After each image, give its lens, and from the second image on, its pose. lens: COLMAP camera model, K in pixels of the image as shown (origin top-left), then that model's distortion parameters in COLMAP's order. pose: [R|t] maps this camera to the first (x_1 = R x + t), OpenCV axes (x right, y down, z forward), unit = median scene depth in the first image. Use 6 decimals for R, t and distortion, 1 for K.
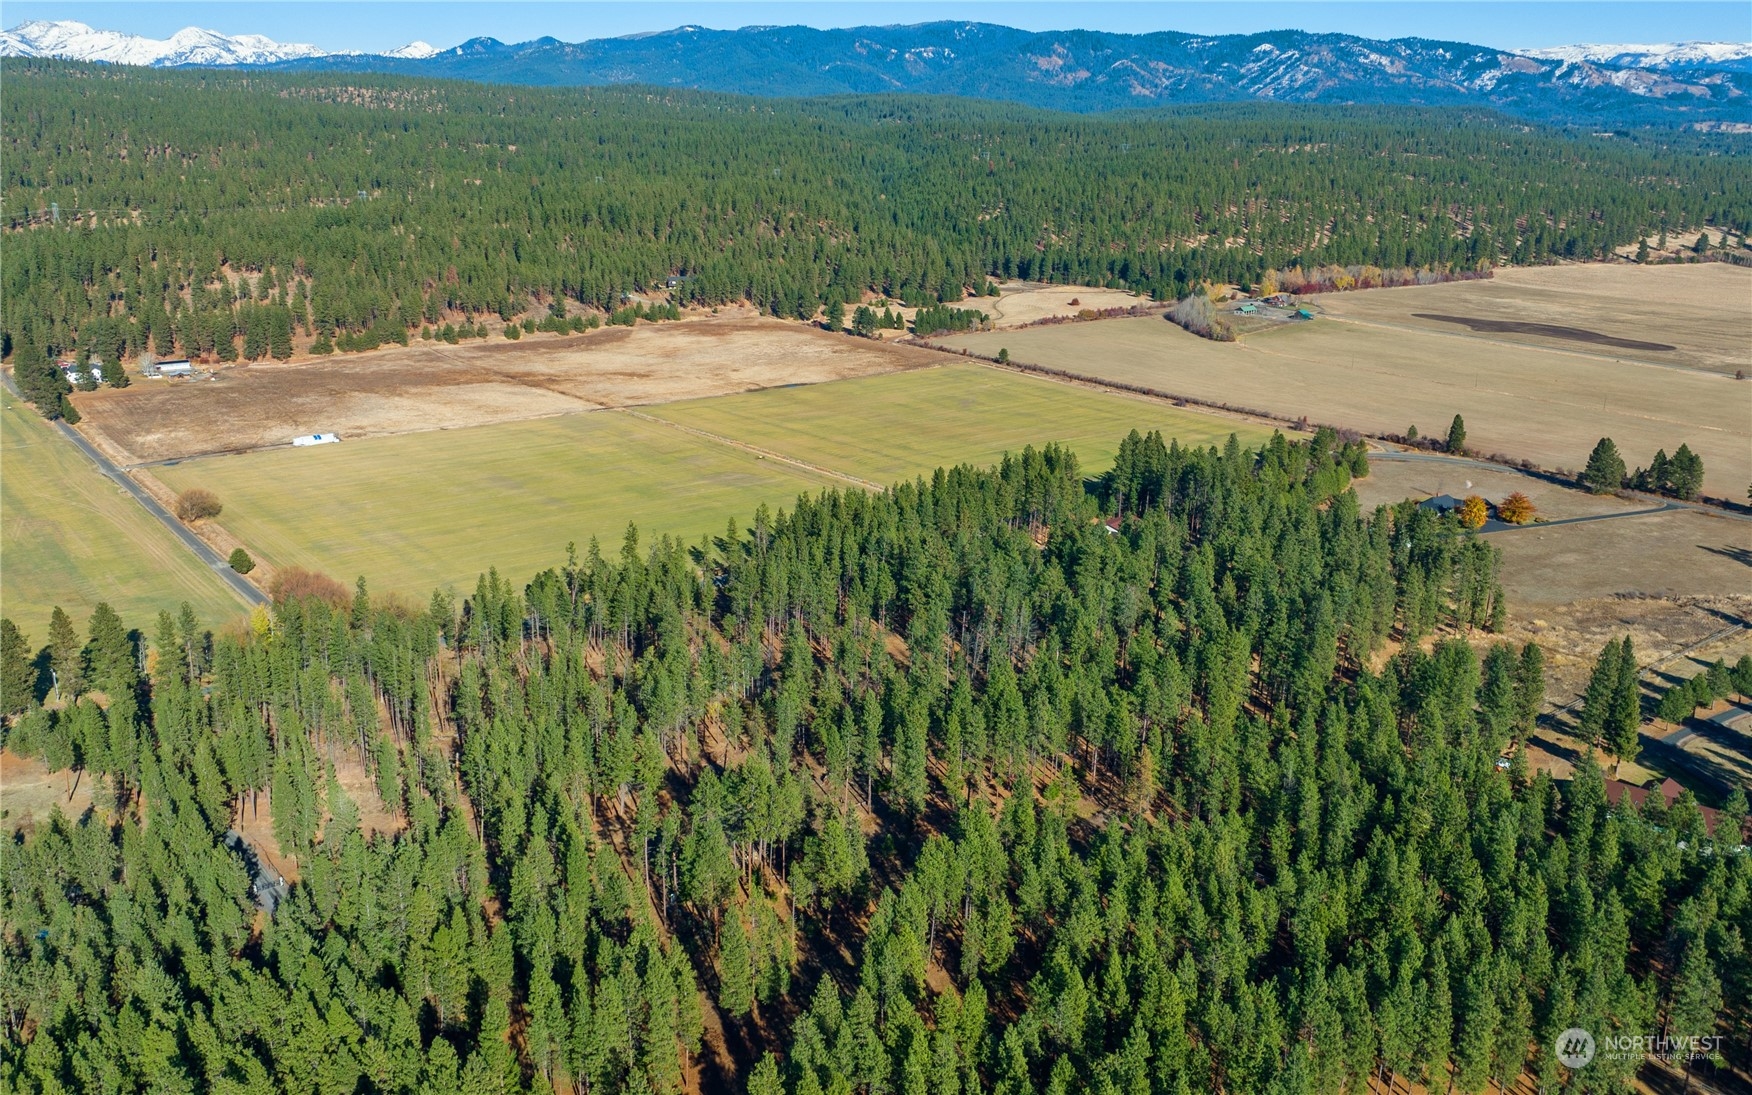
lens RADIAL K [[1472.6, 0, 902.9], [0, 1472.6, 547.2], [0, 0, 1]] dist [-0.037924, 0.051773]
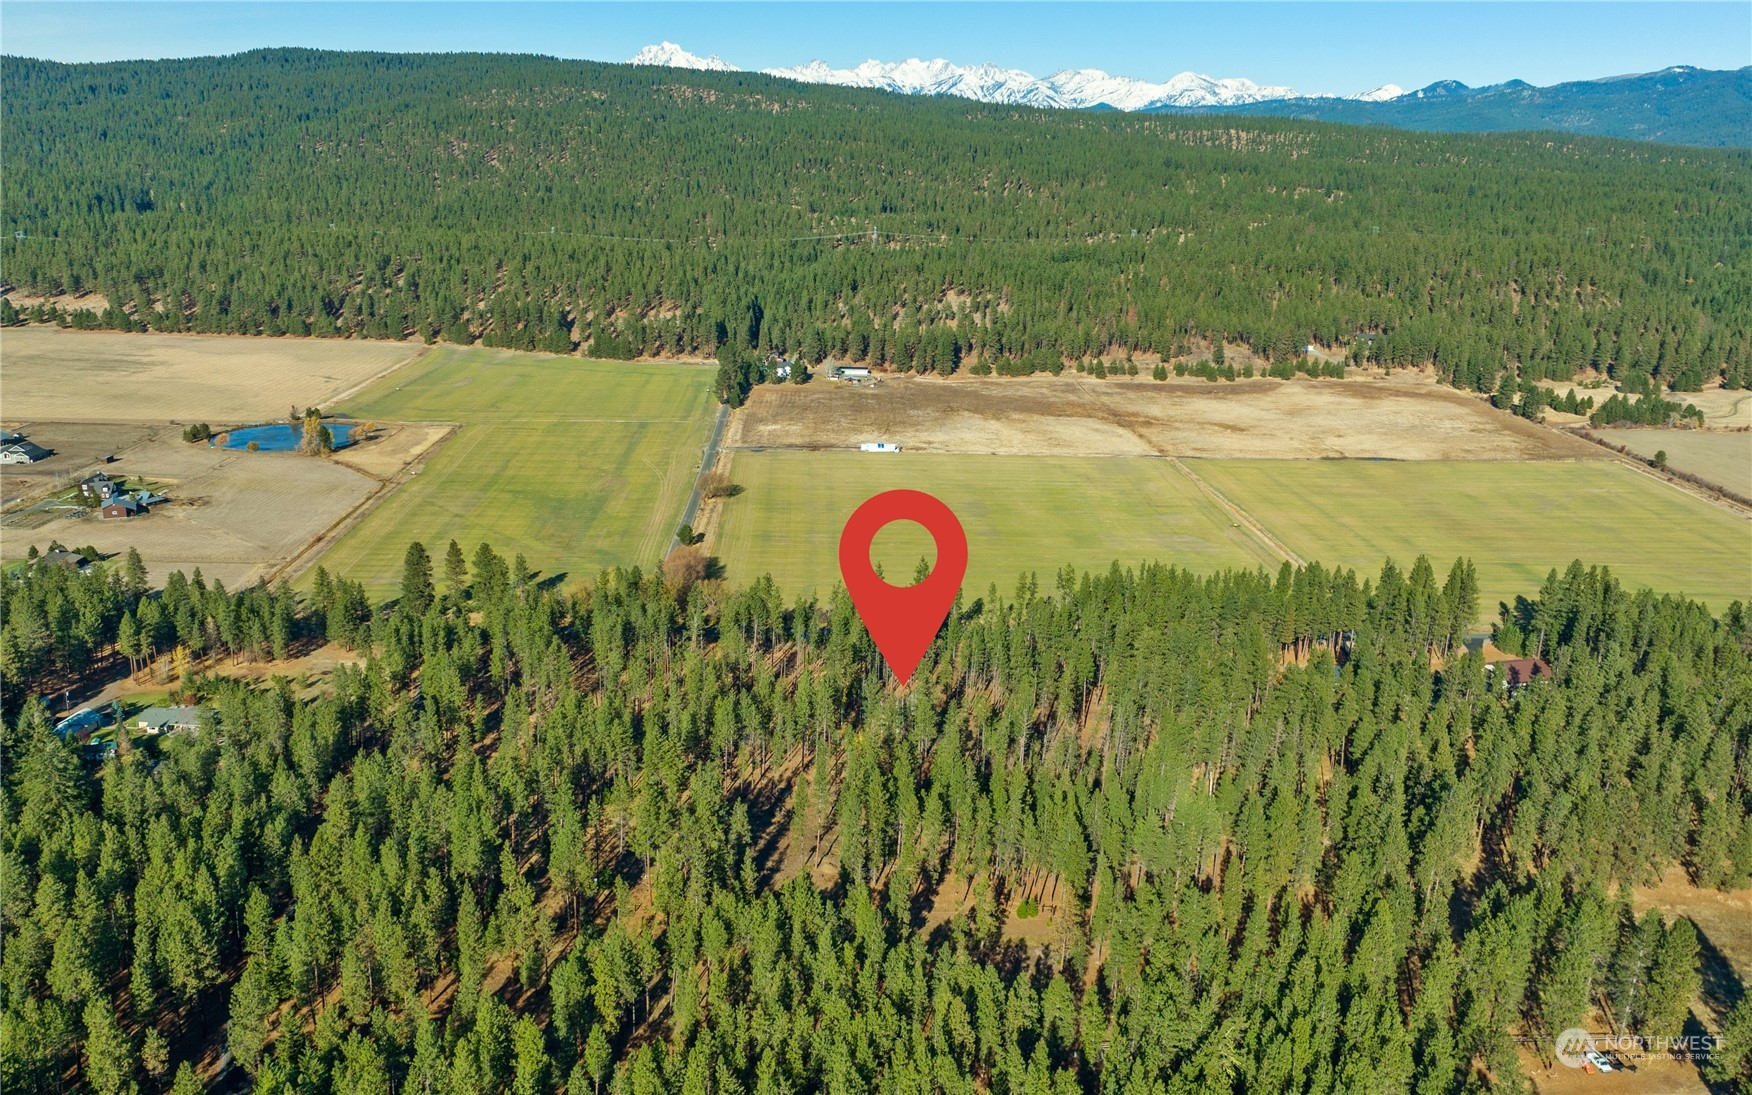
lens RADIAL K [[1451.8, 0, 876.0], [0, 1451.8, 547.5], [0, 0, 1]] dist [-0.011796, -0.018347]
pose [[0.811827, 0.166376, -0.559693, 0.163615], [-0.179409, 0.983252, 0.032054, -0.023487], [0.555652, 0.074391, 0.828080, 0.057157]]
